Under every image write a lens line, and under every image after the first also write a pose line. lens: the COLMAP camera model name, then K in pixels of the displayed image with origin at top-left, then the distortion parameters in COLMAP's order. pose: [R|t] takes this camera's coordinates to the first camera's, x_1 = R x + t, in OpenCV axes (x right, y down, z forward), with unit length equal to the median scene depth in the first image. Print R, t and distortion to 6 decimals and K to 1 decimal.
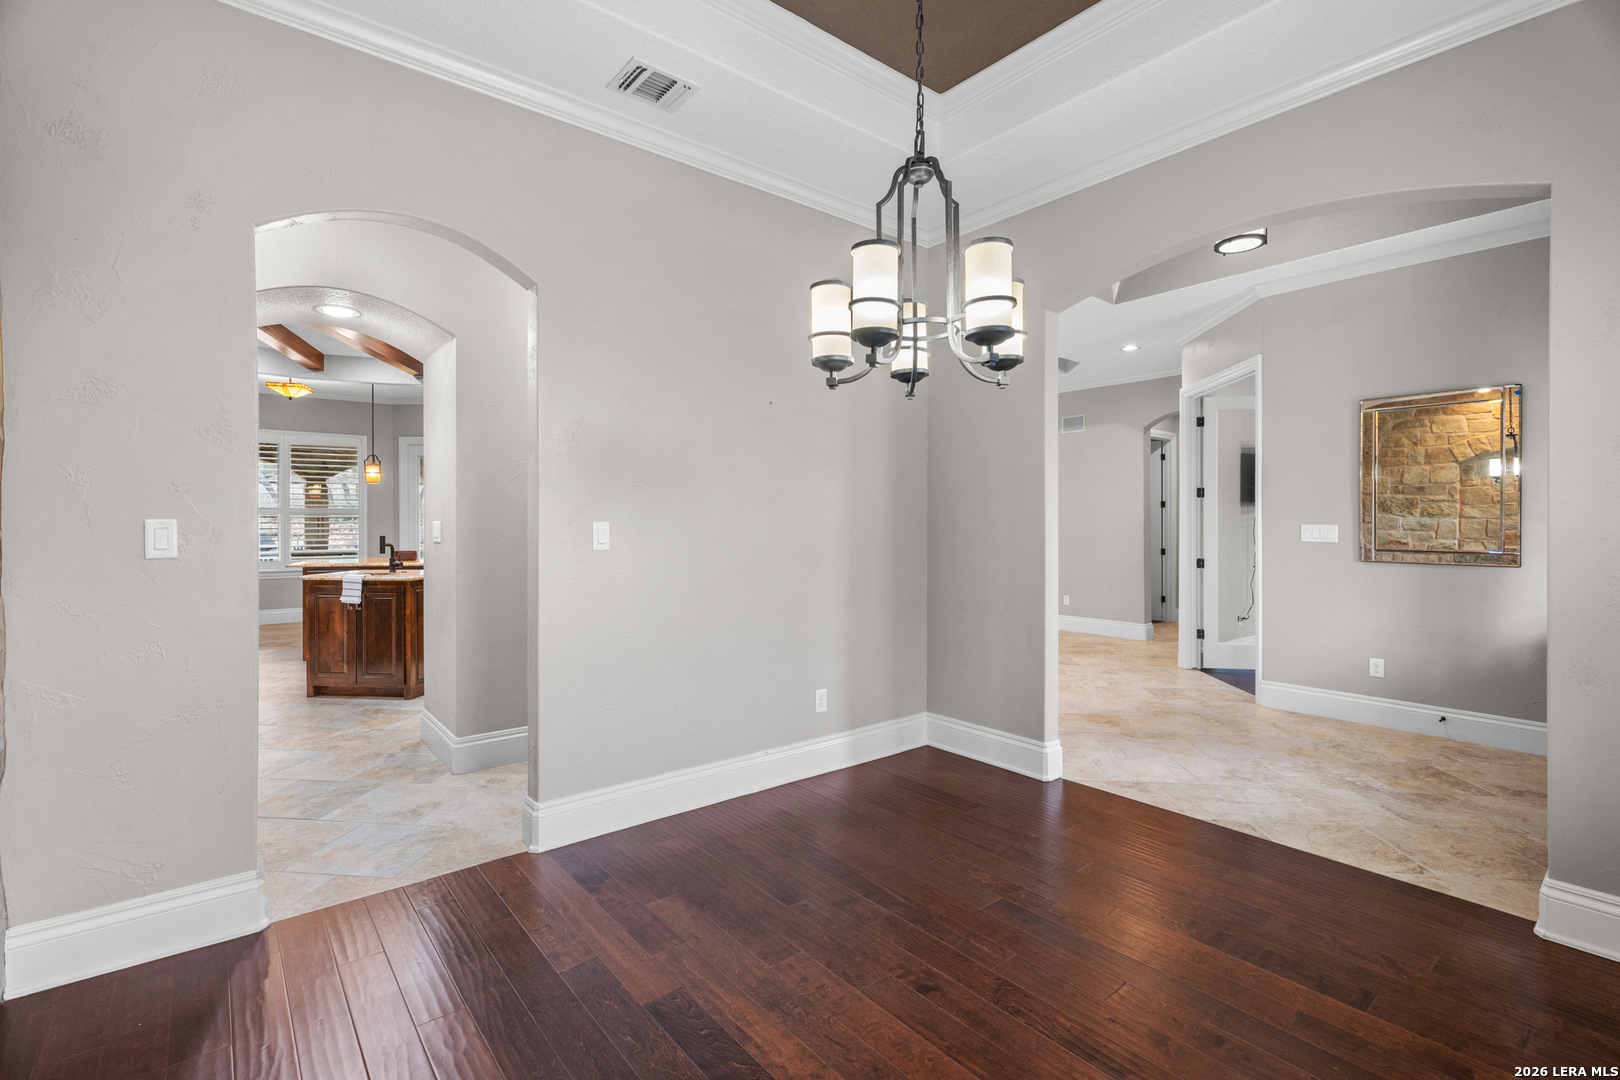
lens RADIAL K [[735.6, 0, 805.3], [0, 735.6, 525.7], [0, 0, 1]] dist [-0.000638, -0.000059]
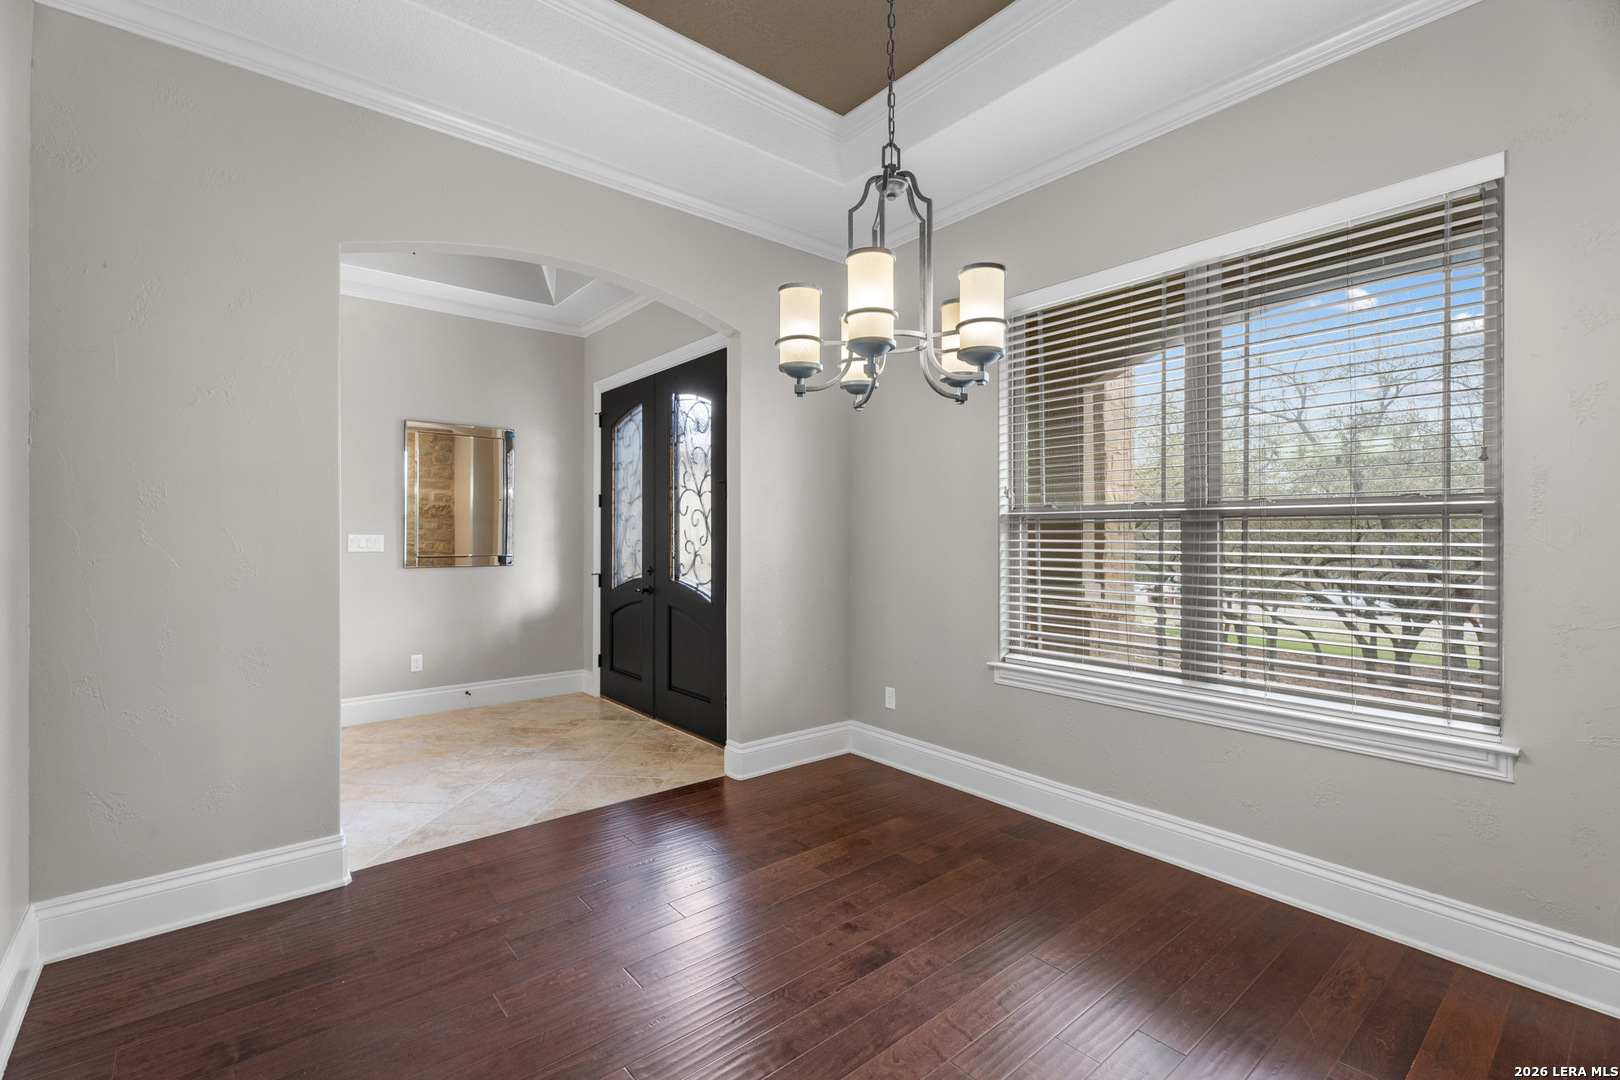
lens RADIAL K [[709.4, 0, 807.5], [0, 709.4, 533.2], [0, 0, 1]] dist [0.001179, 0.000094]
pose [[-0.013664, -0.003994, 0.999899, -0.461144], [0.002531, 0.999989, 0.004029, -0.009578], [-0.999903, 0.002586, -0.013654, 0.638249]]
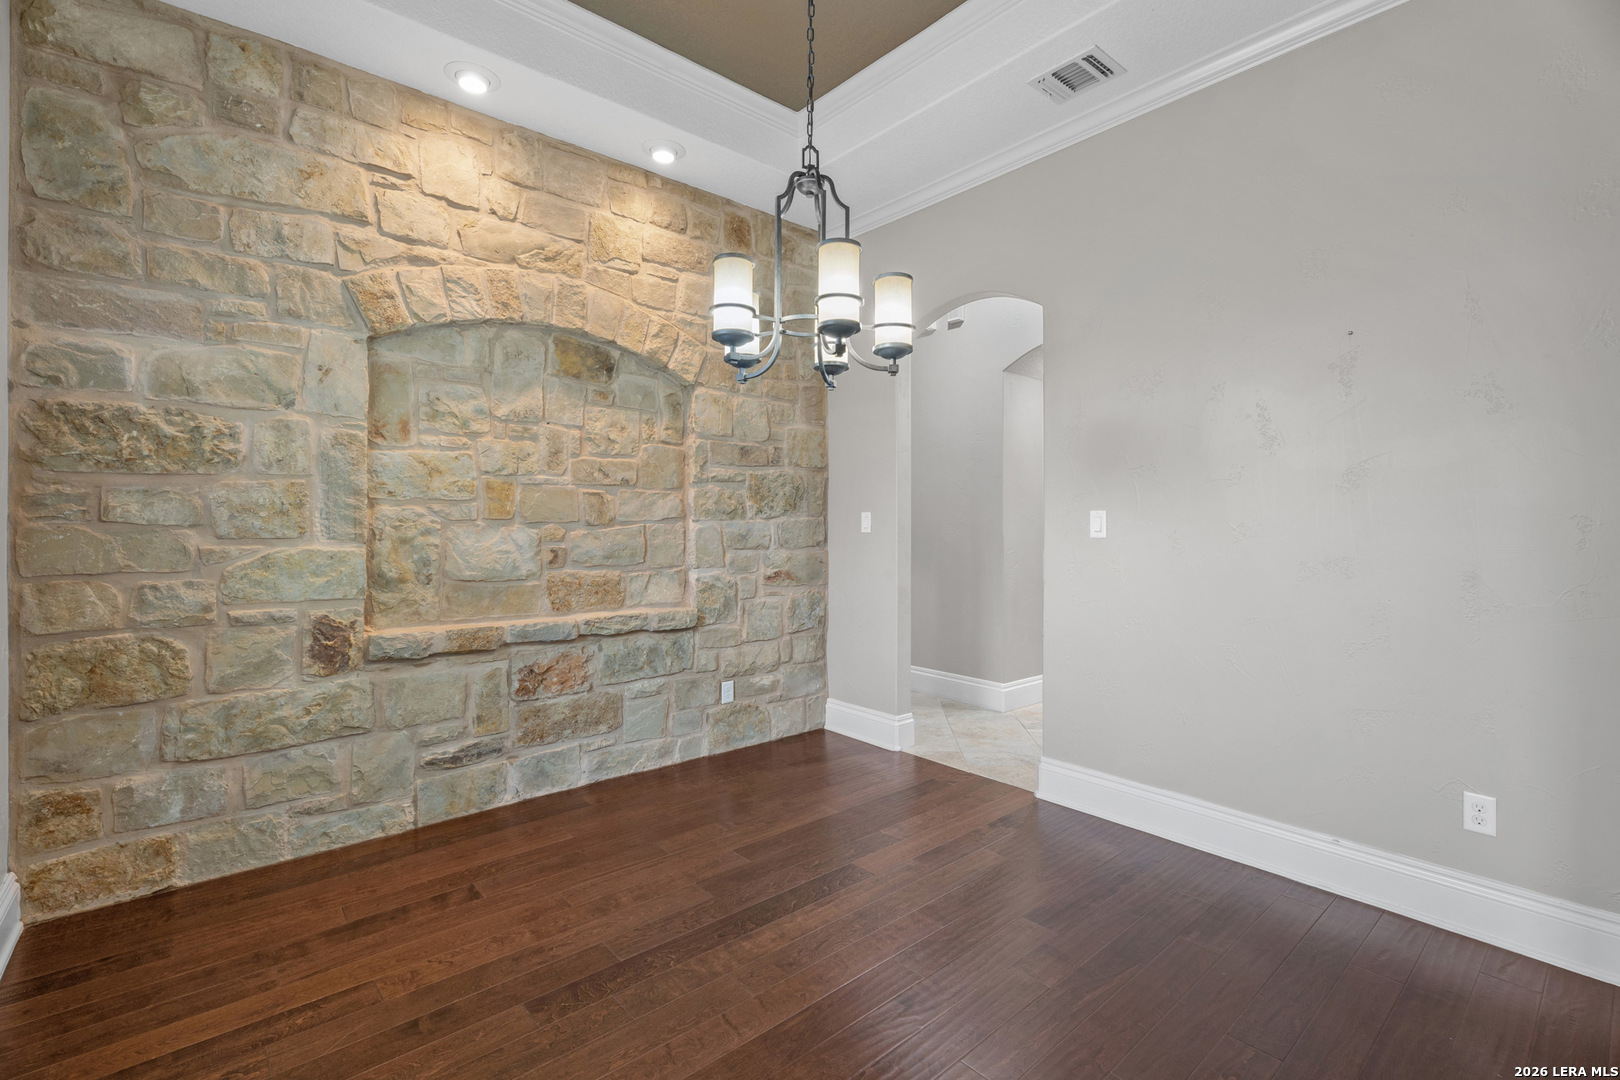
lens RADIAL K [[735.6, 0, 805.3], [0, 735.6, 525.7], [0, 0, 1]] dist [-0.000638, -0.000059]
pose [[0.021038, 0.002974, -0.999774, 0.669851], [-0.003282, 0.999990, 0.002906, 0.012712], [0.999773, 0.003220, 0.021047, 0.518804]]
